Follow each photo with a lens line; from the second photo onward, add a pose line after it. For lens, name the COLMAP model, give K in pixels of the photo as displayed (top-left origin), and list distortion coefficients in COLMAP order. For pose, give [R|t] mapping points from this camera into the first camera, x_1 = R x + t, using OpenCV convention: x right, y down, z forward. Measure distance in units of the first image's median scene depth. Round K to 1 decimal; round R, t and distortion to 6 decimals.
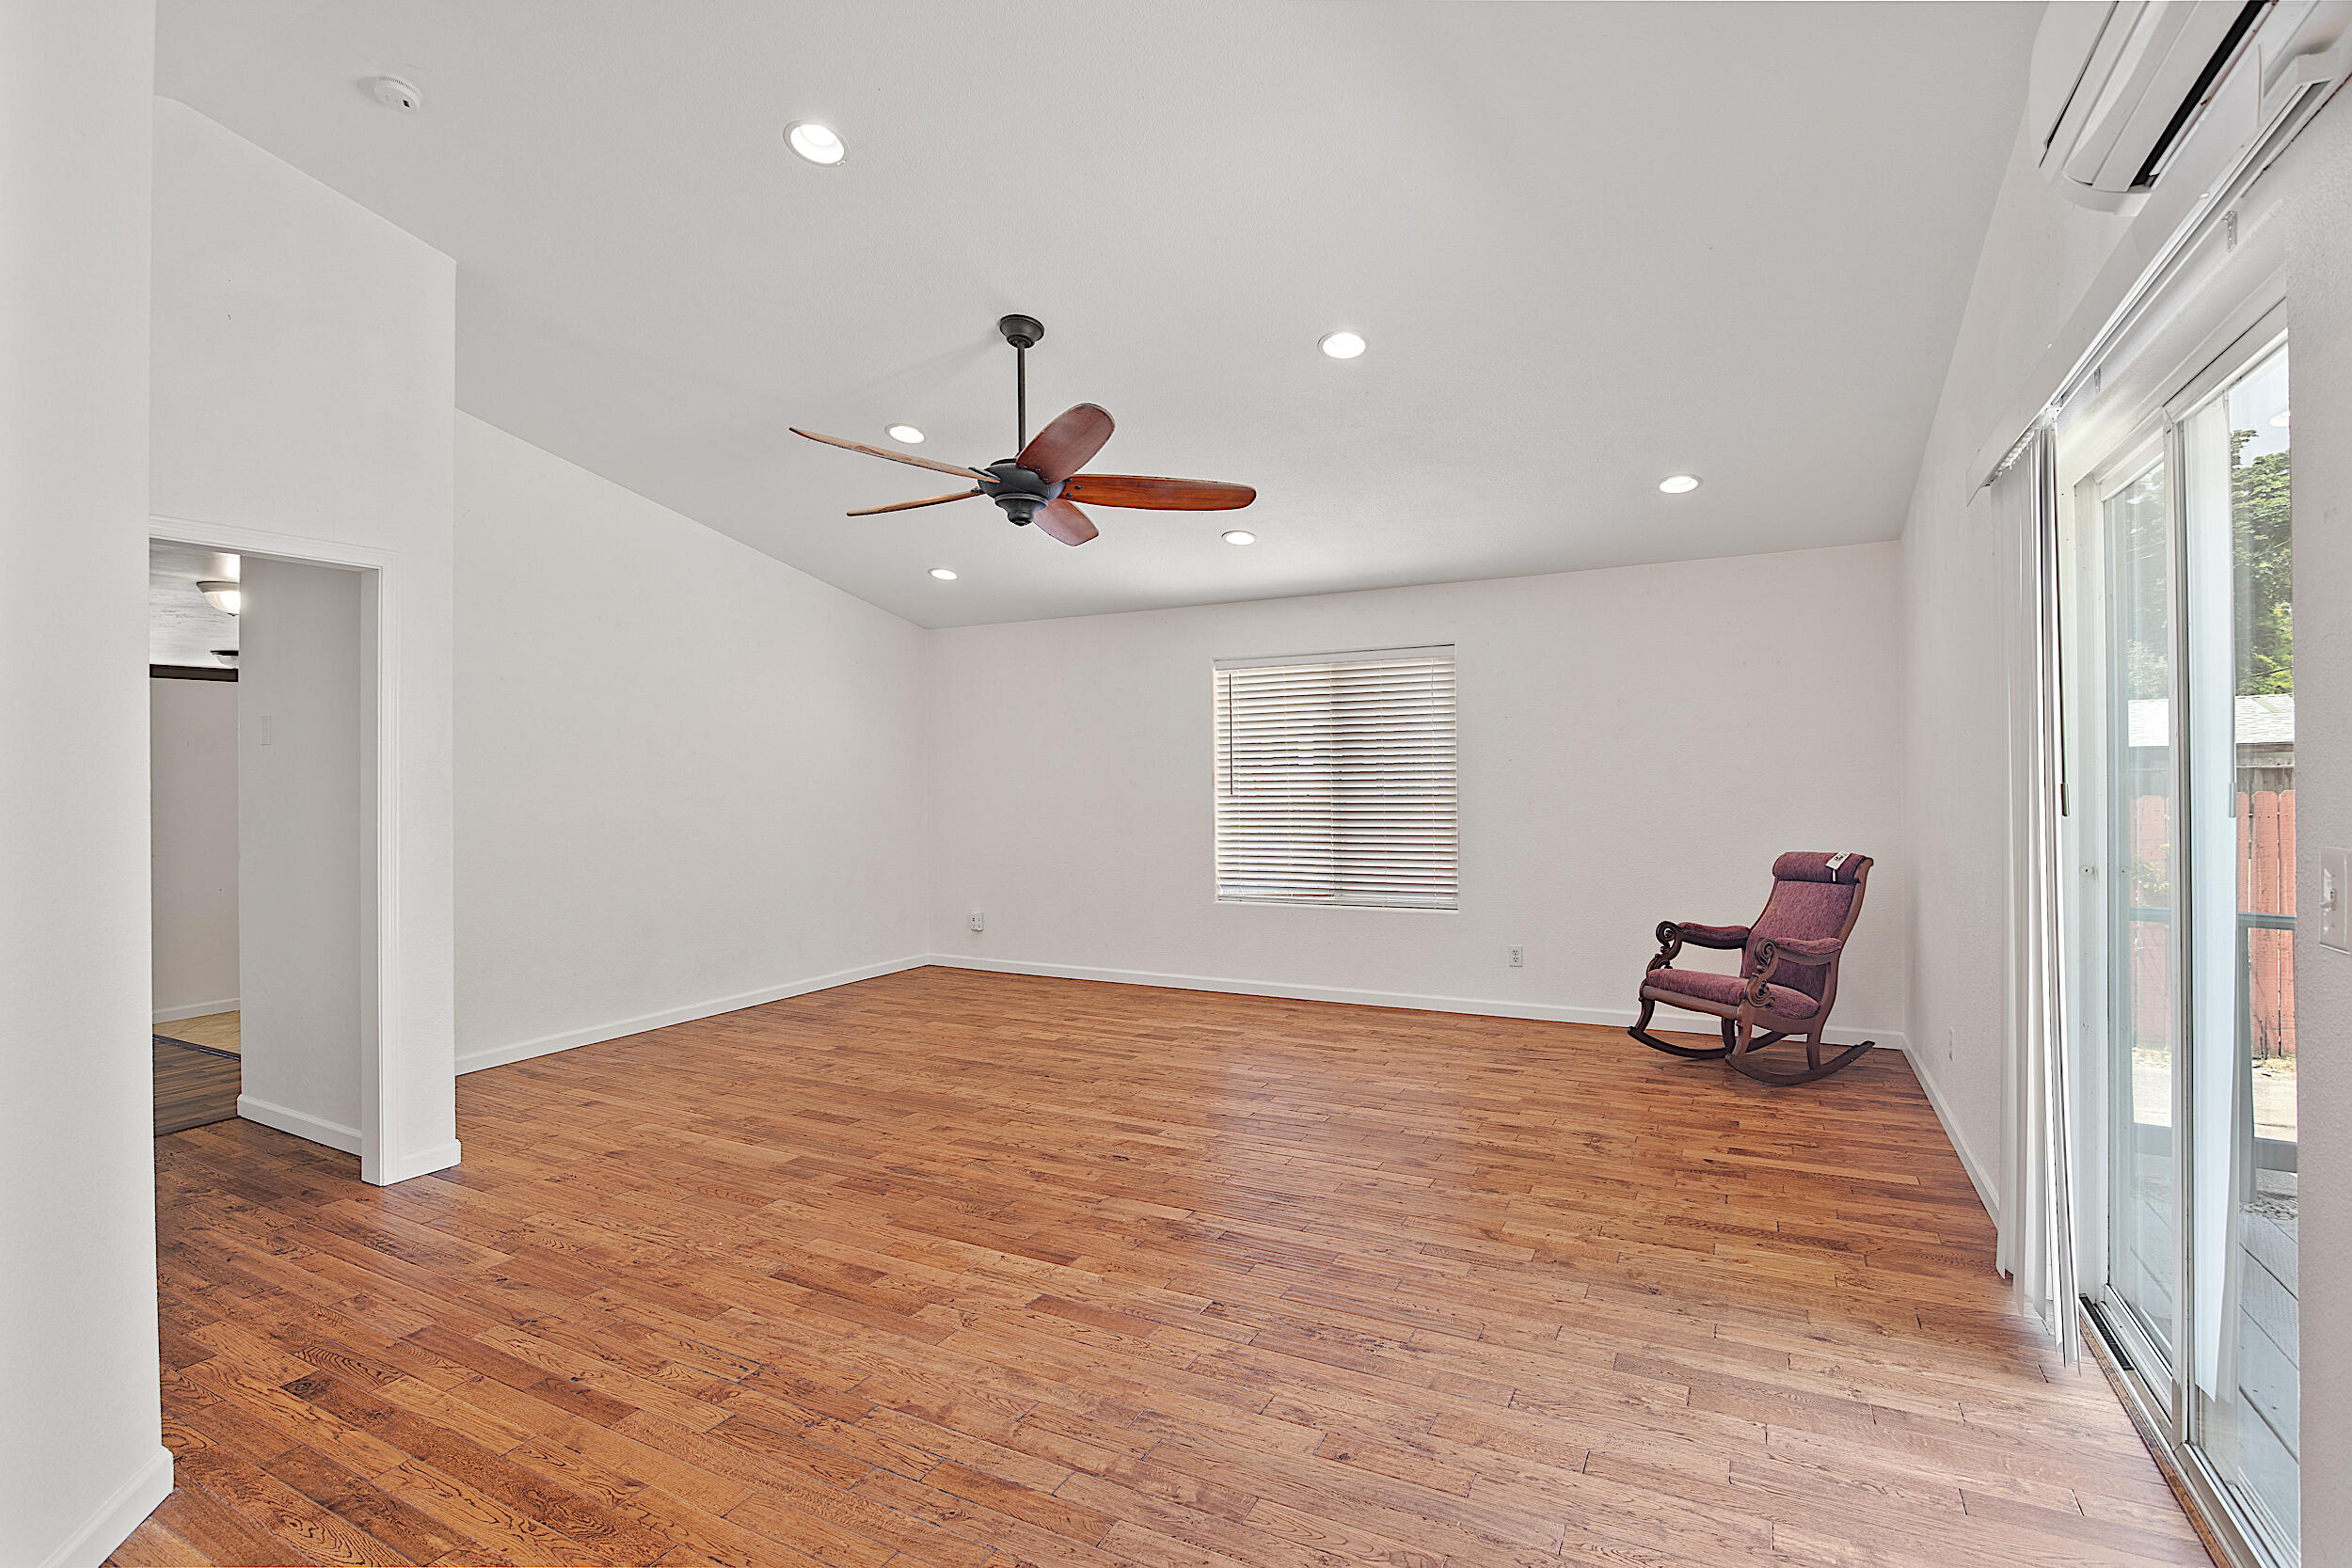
lens RADIAL K [[1107.5, 0, 1171.5], [0, 1107.5, 777.0], [0, 0, 1]] dist [-0.005380, -0.000581]
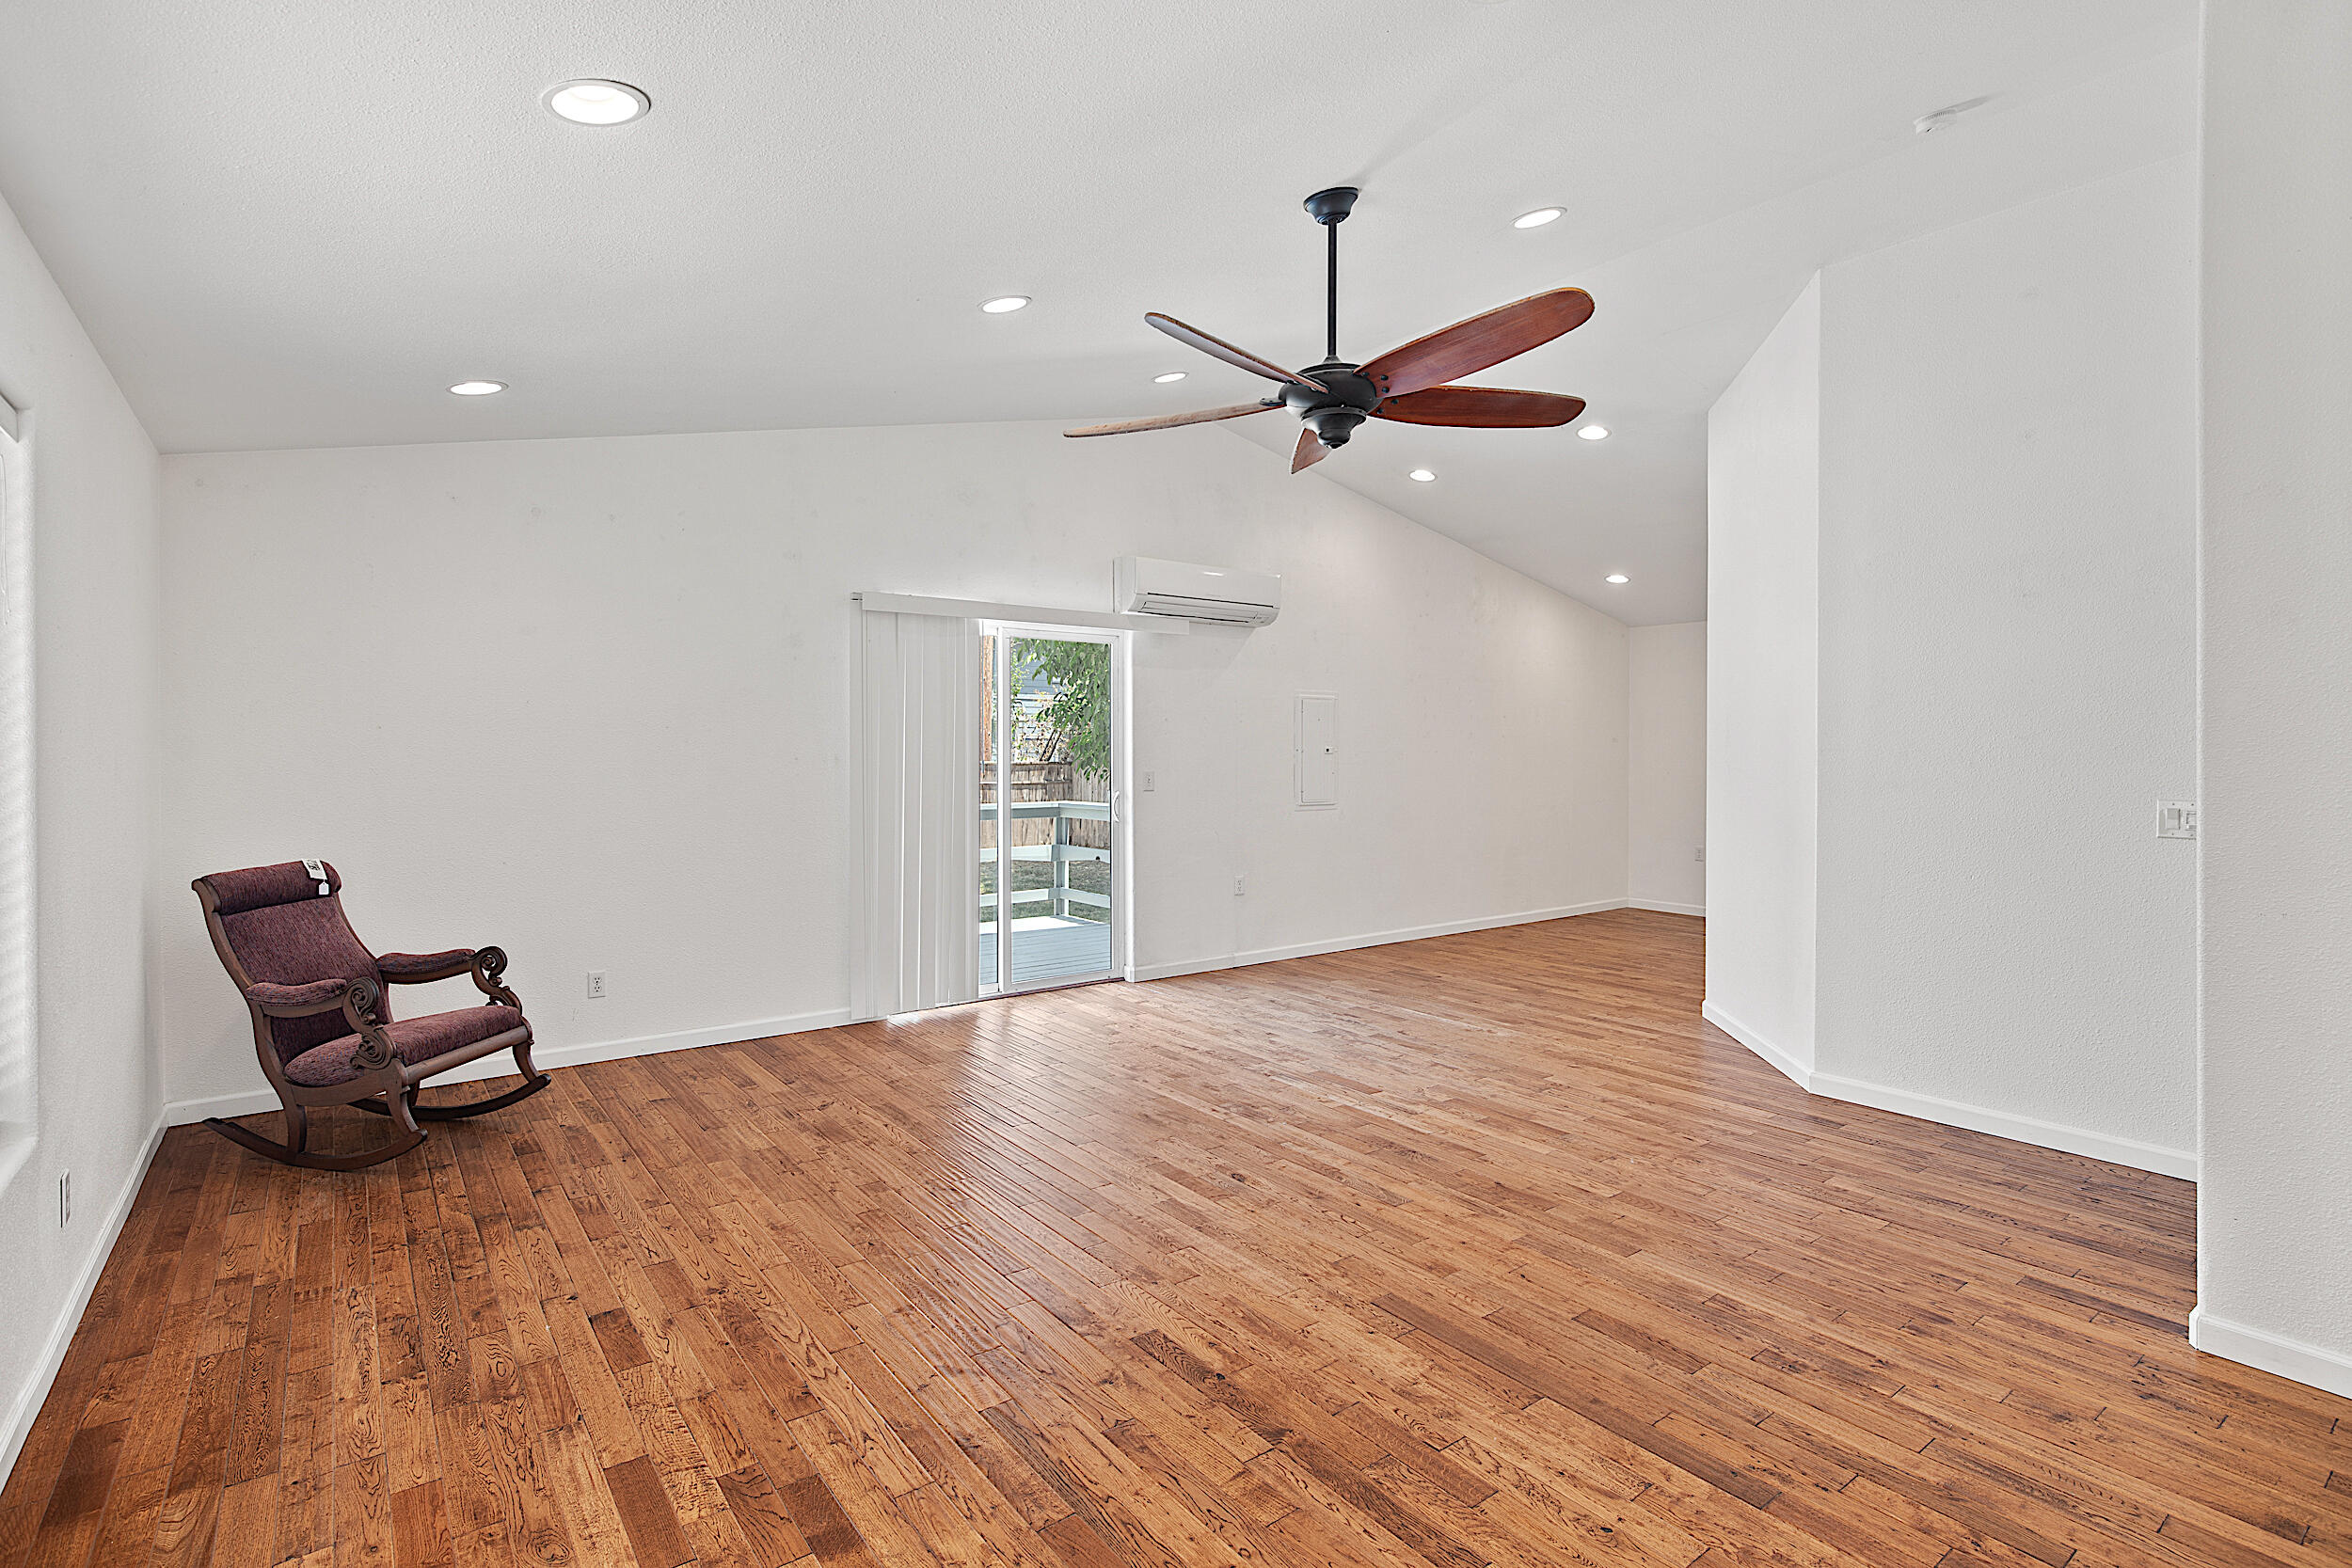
lens RADIAL K [[1107.5, 0, 1171.4], [0, 1107.5, 771.1], [0, 0, 1]] dist [-0.005380, -0.000581]
pose [[-0.906755, 0.004625, 0.421632, -0.488415], [0.010328, 0.999883, 0.011244, 0.001478], [-0.421531, 0.014550, -0.906697, 2.366318]]
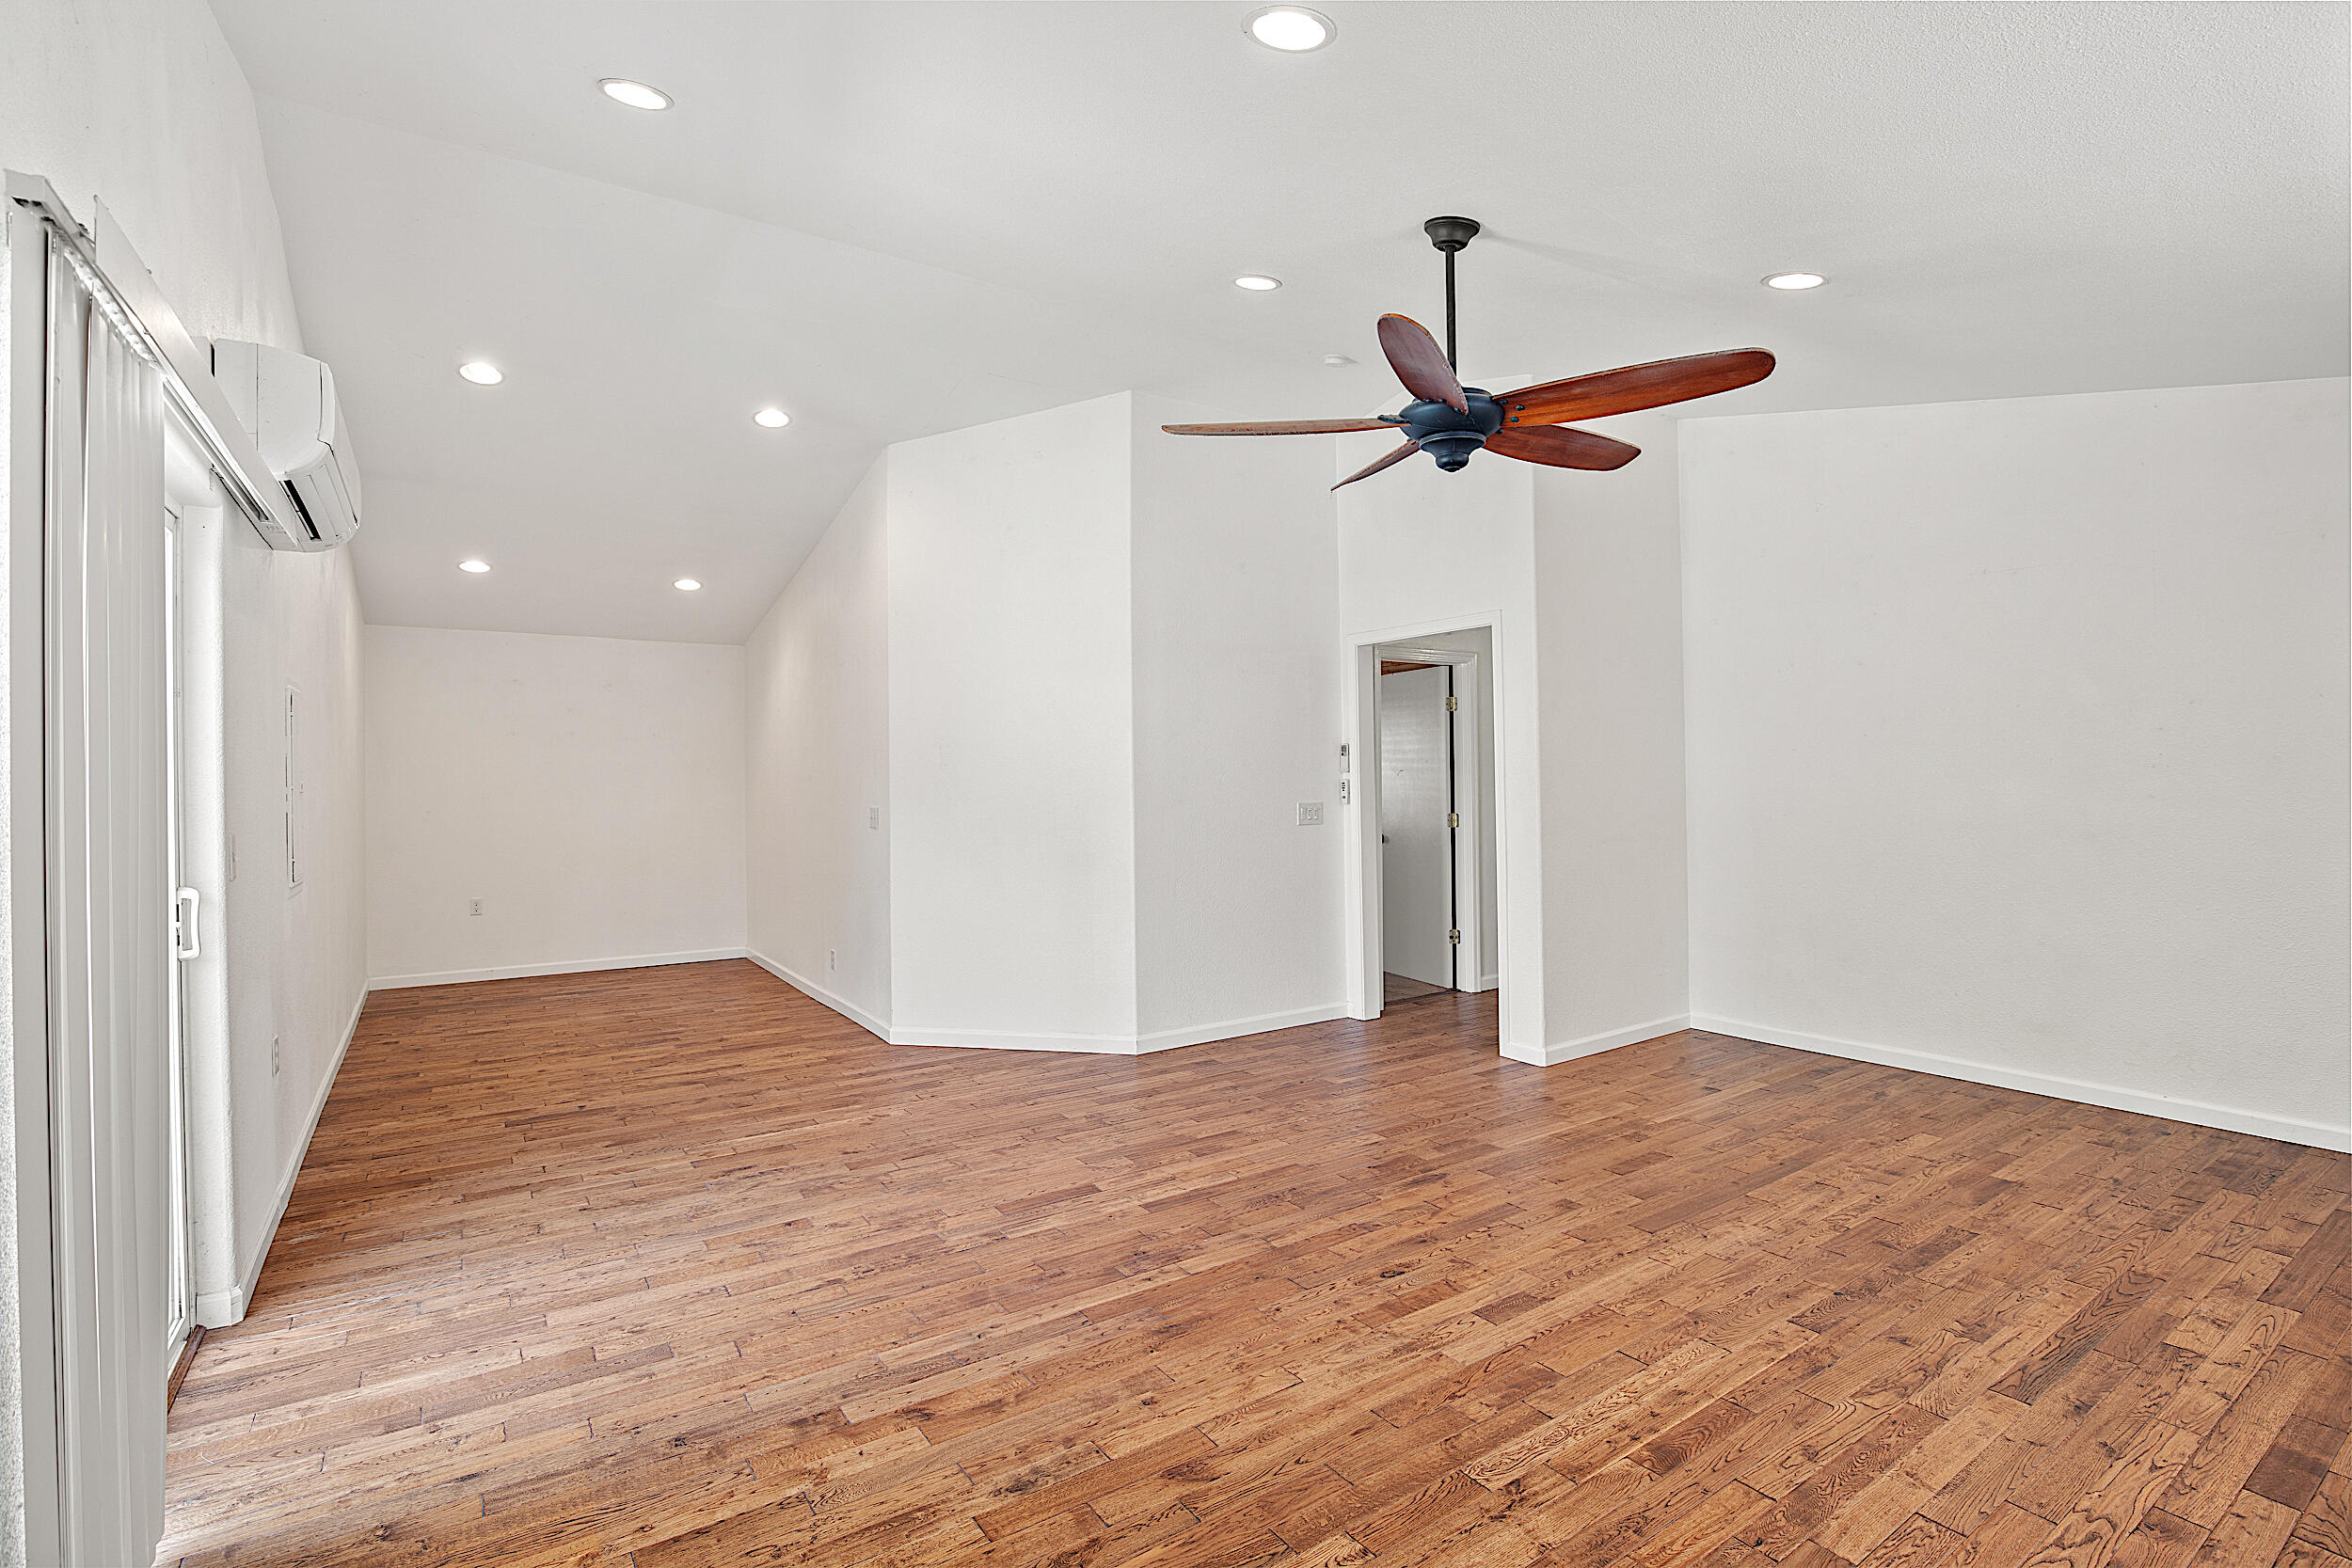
lens RADIAL K [[1080.5, 0, 1171.6], [0, 1080.5, 773.2], [0, 0, 1]] dist [-0.027410, 0.005420]
pose [[-0.469849, 0.013771, -0.882639, 0.879555], [0.016302, 0.999843, 0.006922, -0.017054], [0.882596, -0.011136, -0.470000, 1.570179]]
